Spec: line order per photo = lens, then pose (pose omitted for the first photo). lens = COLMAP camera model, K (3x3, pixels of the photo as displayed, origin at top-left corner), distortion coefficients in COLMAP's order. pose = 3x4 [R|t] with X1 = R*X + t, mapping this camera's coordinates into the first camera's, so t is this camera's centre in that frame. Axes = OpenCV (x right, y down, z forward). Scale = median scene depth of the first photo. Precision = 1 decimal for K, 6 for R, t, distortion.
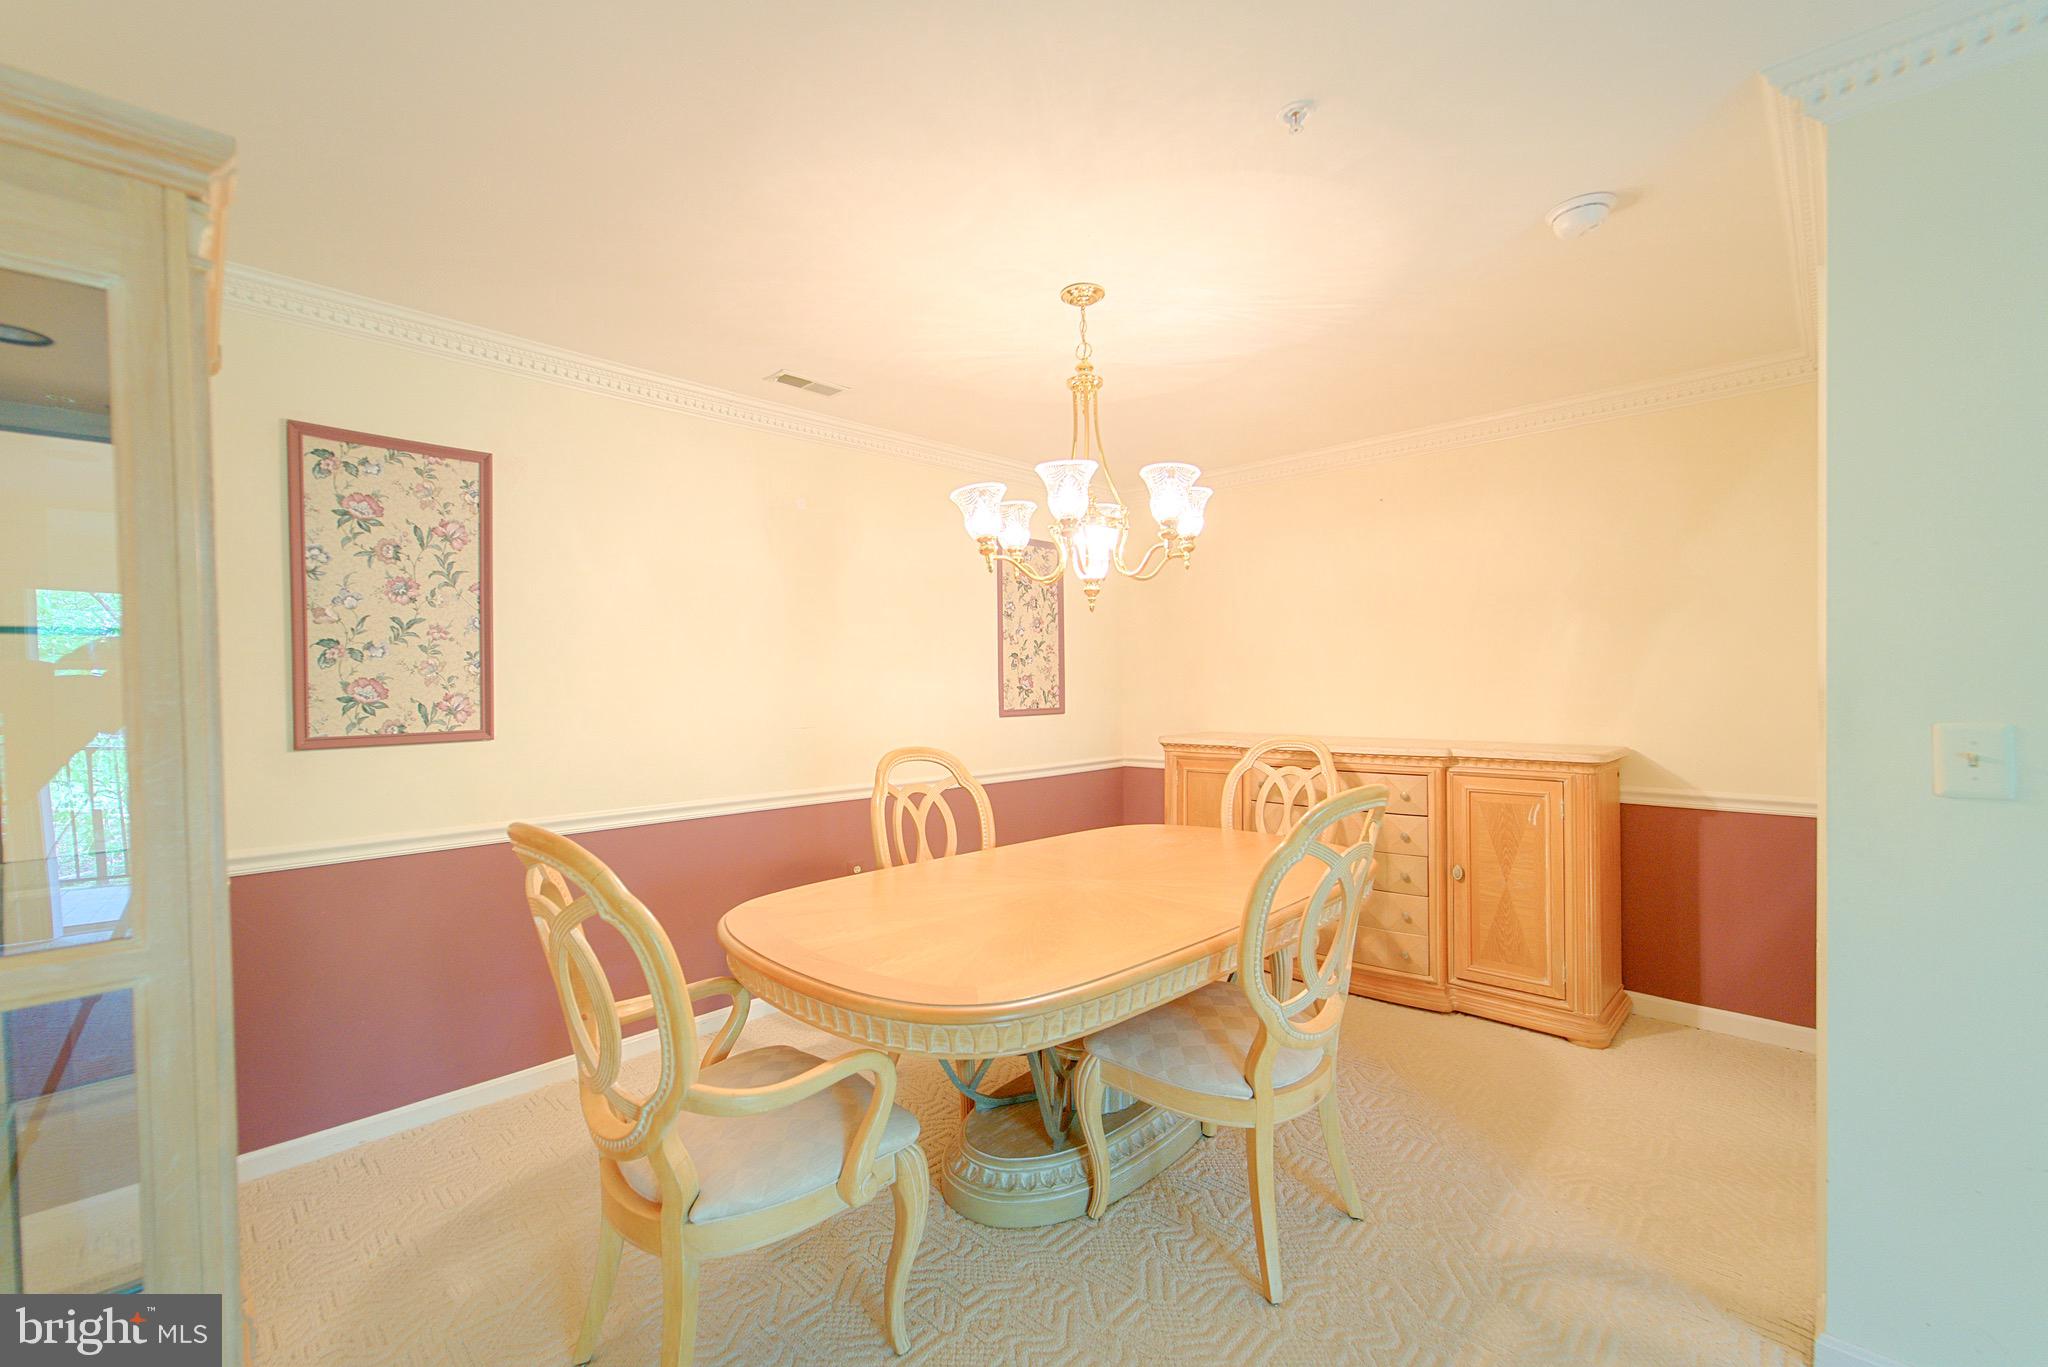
lens RADIAL K [[857.8, 0, 1015.9], [0, 857.8, 696.2], [0, 0, 1]] dist [-0.001830, 0.000073]
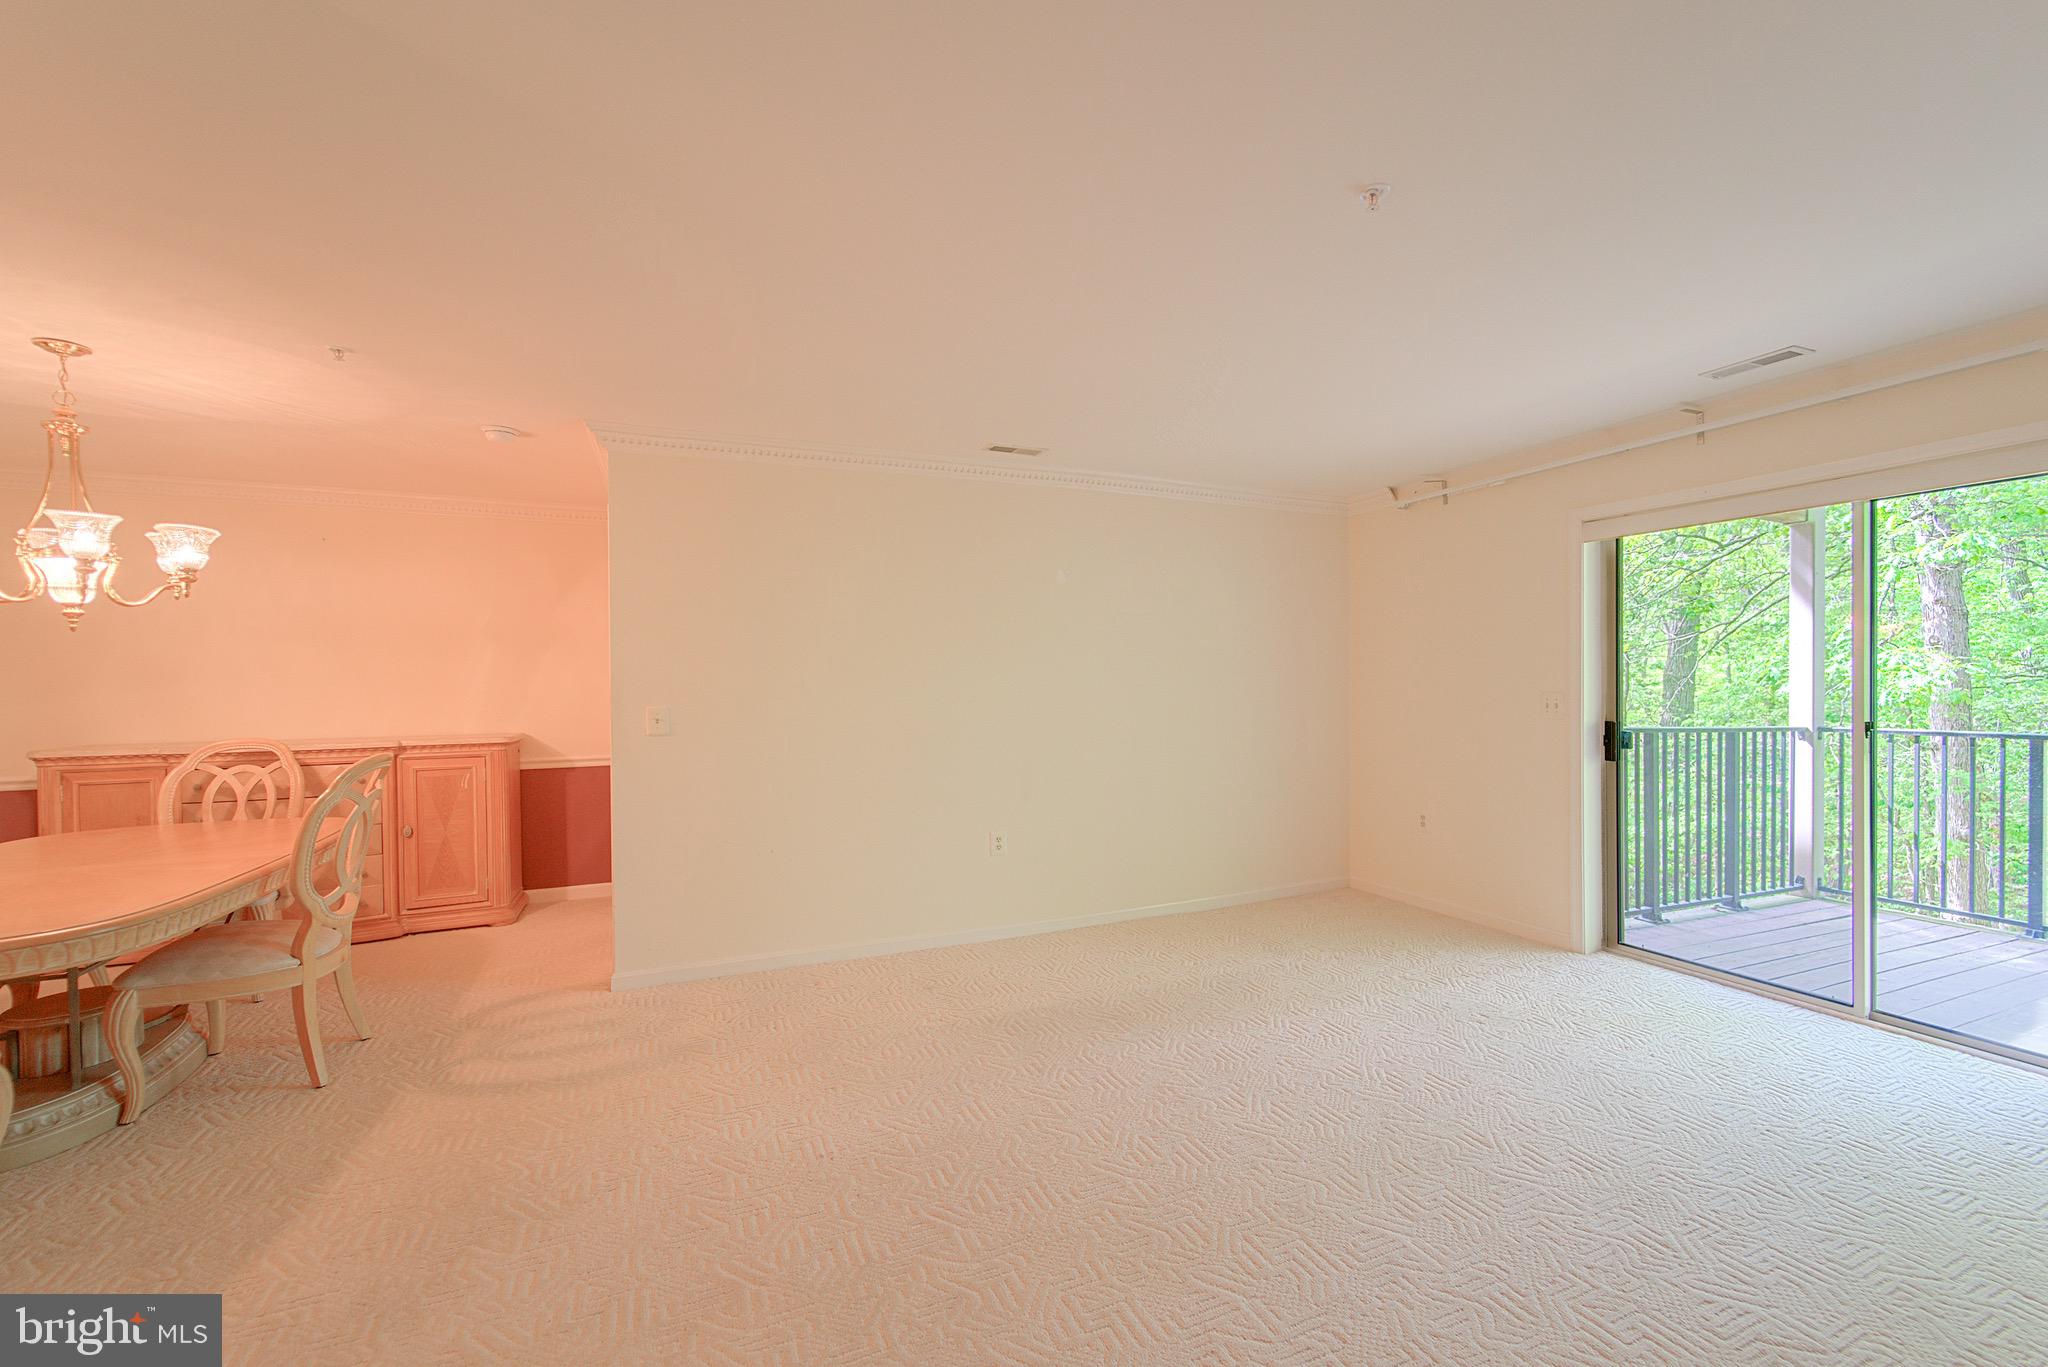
lens RADIAL K [[824.0, 0, 1029.7], [0, 824.0, 693.5], [0, 0, 1]] dist [-0.003026, -0.000280]
pose [[0.382253, -0.003233, 0.924052, -0.324274], [0.011553, 0.999932, -0.001281, -0.000269], [-0.923985, 0.011166, 0.382265, -0.430971]]
